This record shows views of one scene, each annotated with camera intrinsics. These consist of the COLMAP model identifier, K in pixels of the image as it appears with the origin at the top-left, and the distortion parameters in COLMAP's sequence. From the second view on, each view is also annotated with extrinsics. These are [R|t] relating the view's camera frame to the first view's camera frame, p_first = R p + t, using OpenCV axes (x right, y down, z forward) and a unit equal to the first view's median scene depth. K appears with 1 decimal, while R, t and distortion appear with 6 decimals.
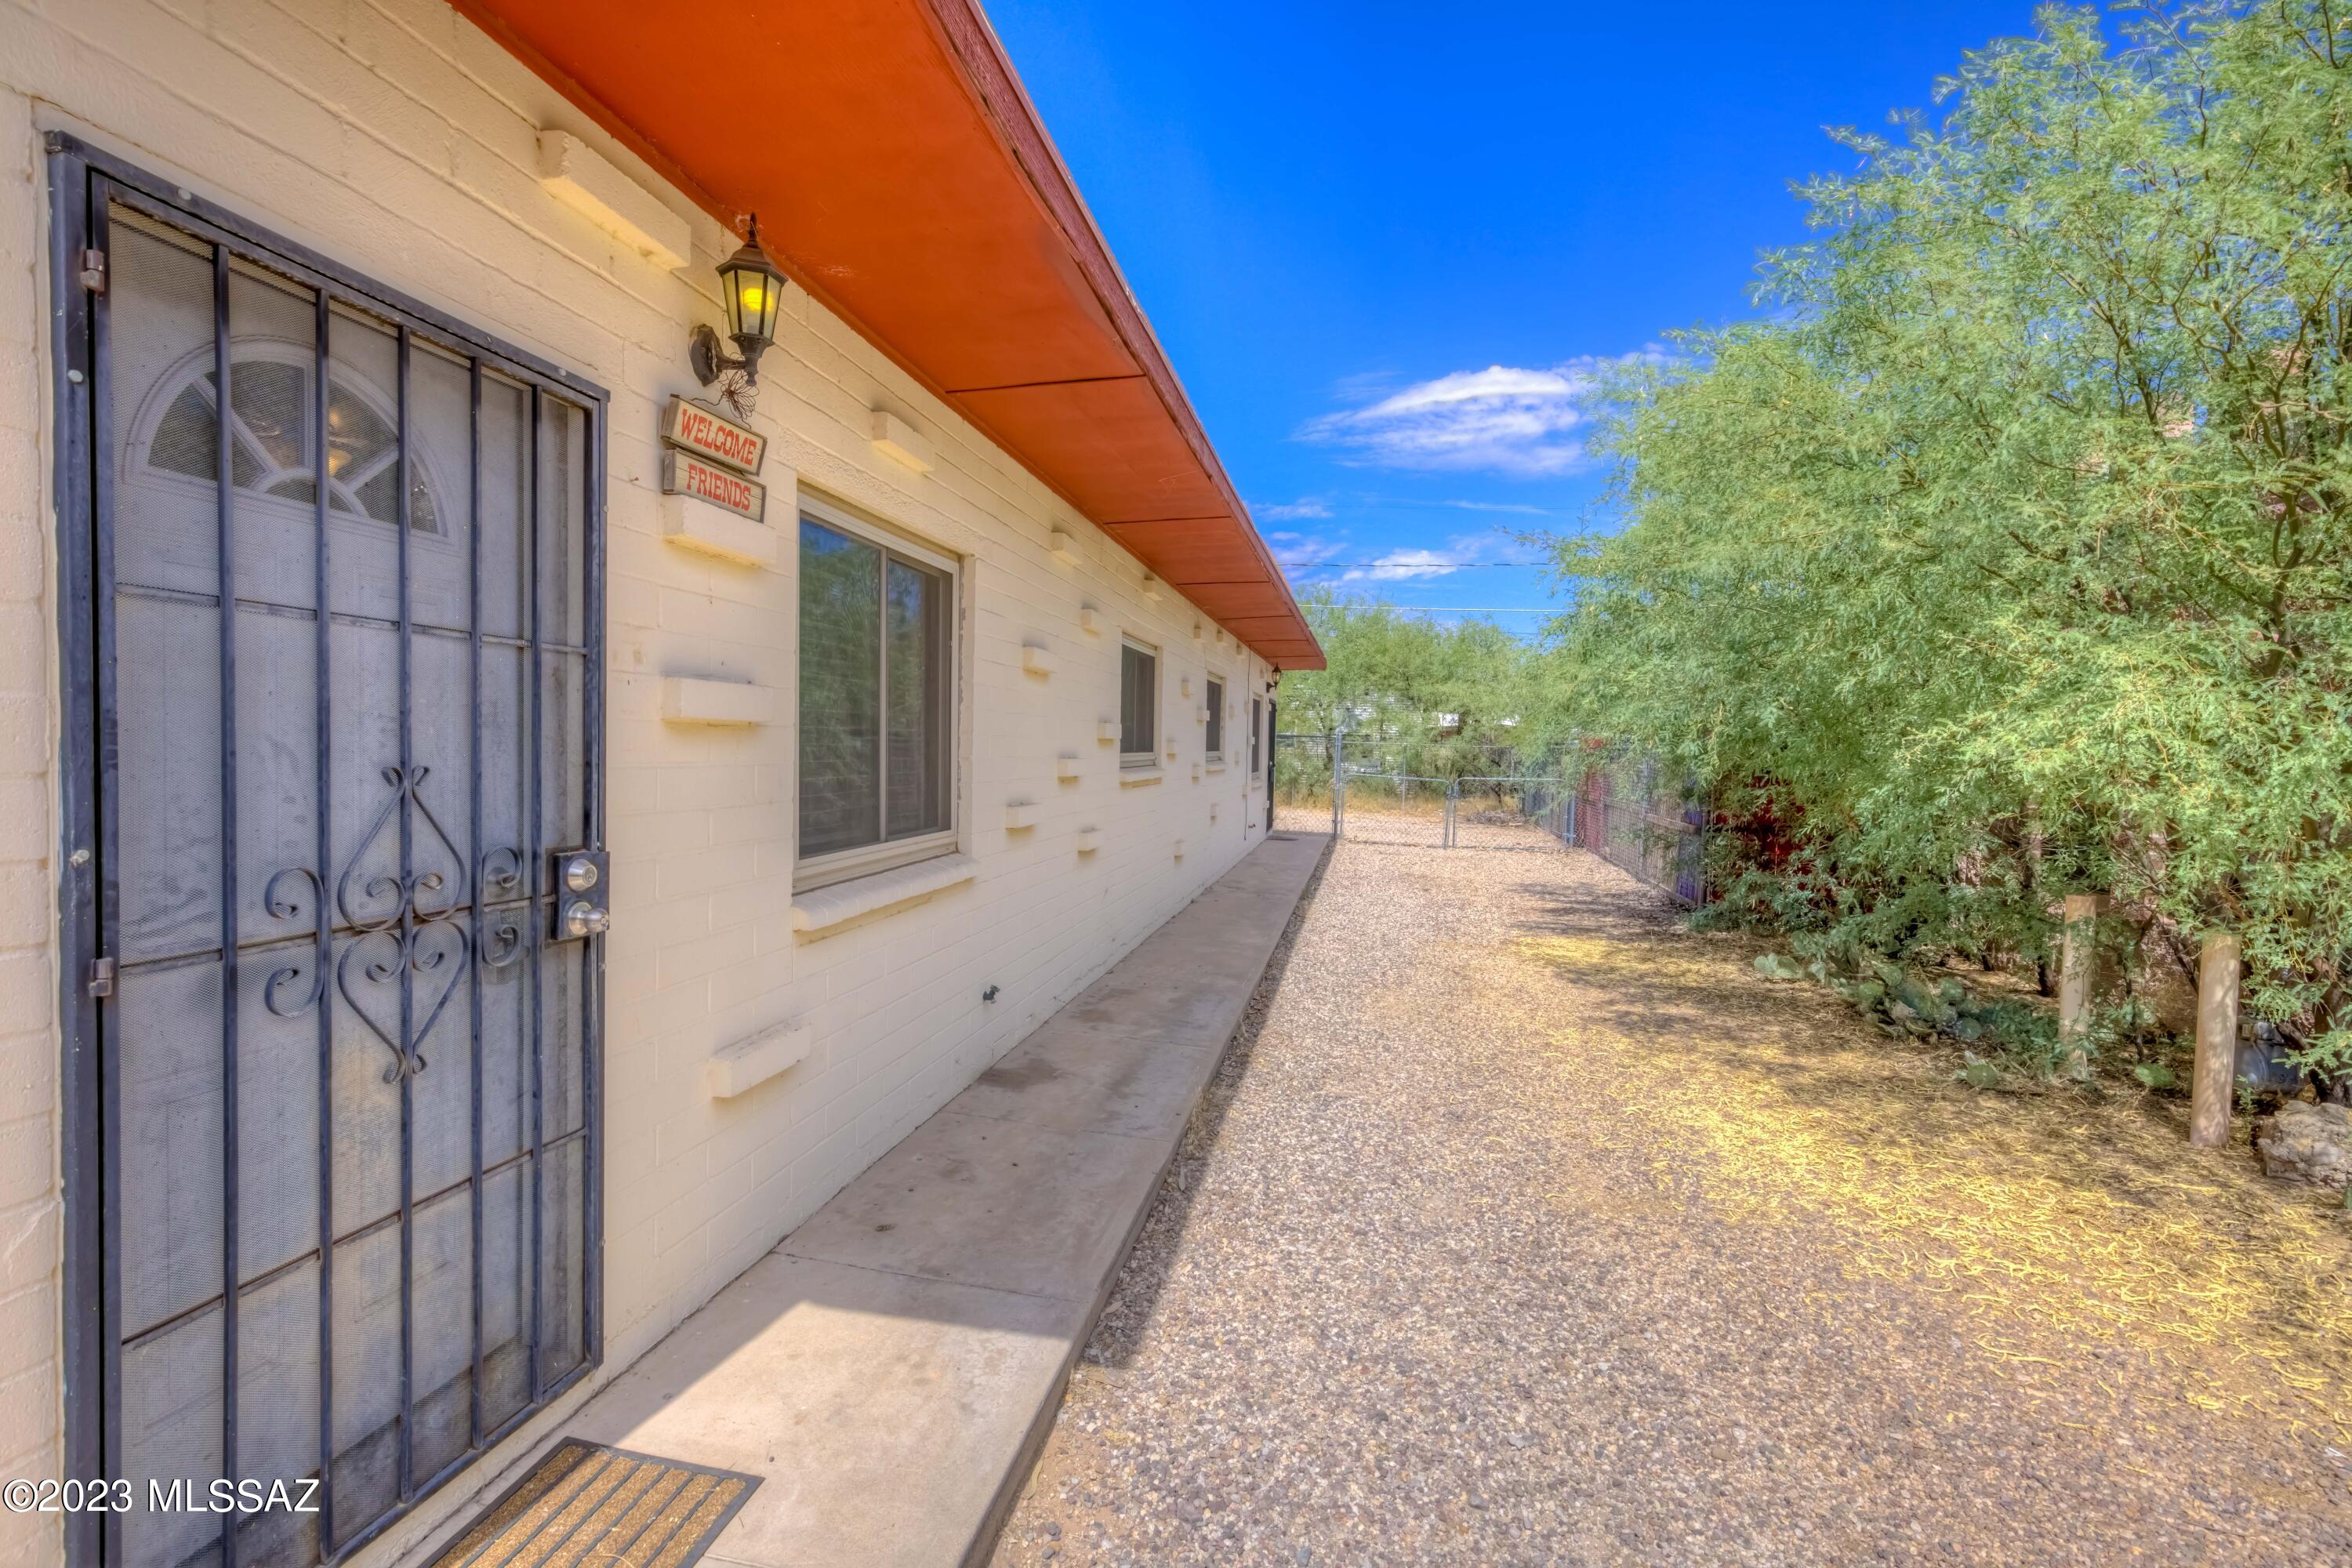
lens RADIAL K [[1098.9, 0, 1112.7], [0, 1098.9, 780.4], [0, 0, 1]] dist [-0.000312, 0.000093]
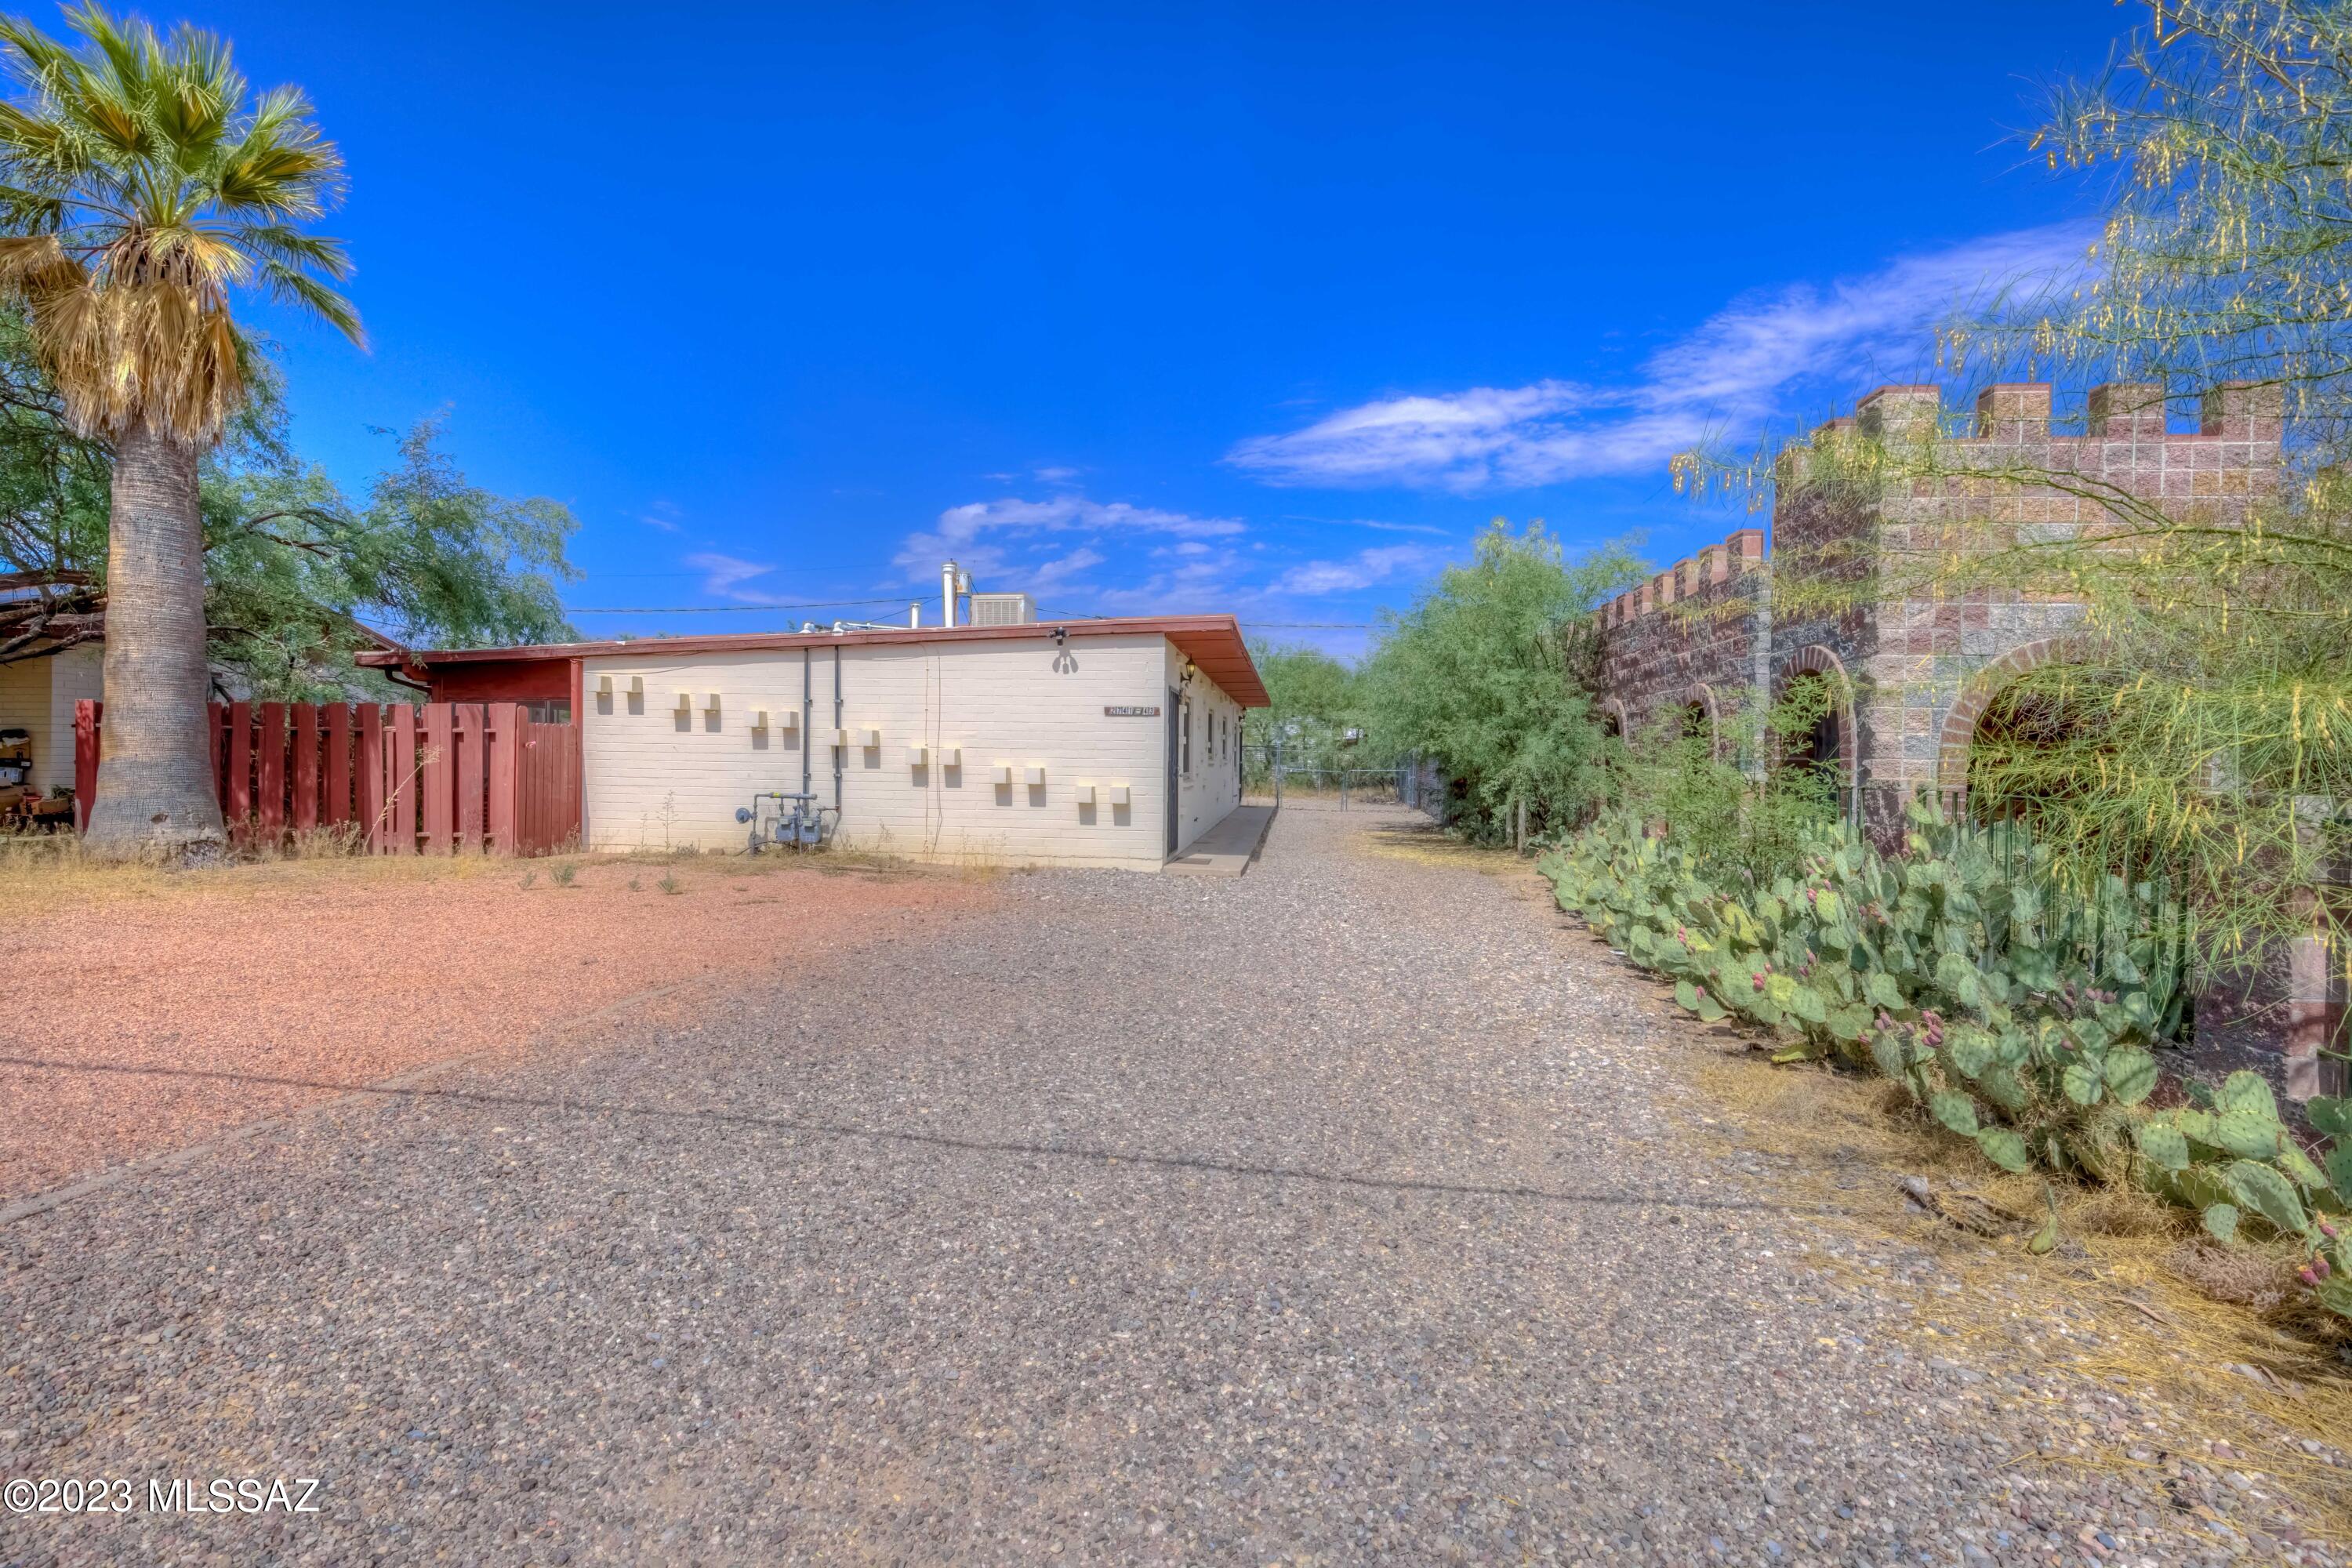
lens RADIAL K [[1075.4, 0, 1169.3], [0, 1075.4, 777.8], [0, 0, 1]] dist [0.000728, 0.000473]
pose [[0.993462, -0.010119, 0.113713, -0.288974], [0.011511, 0.999867, -0.011593, 0.048770], [-0.113580, 0.012826, 0.993446, -1.196635]]
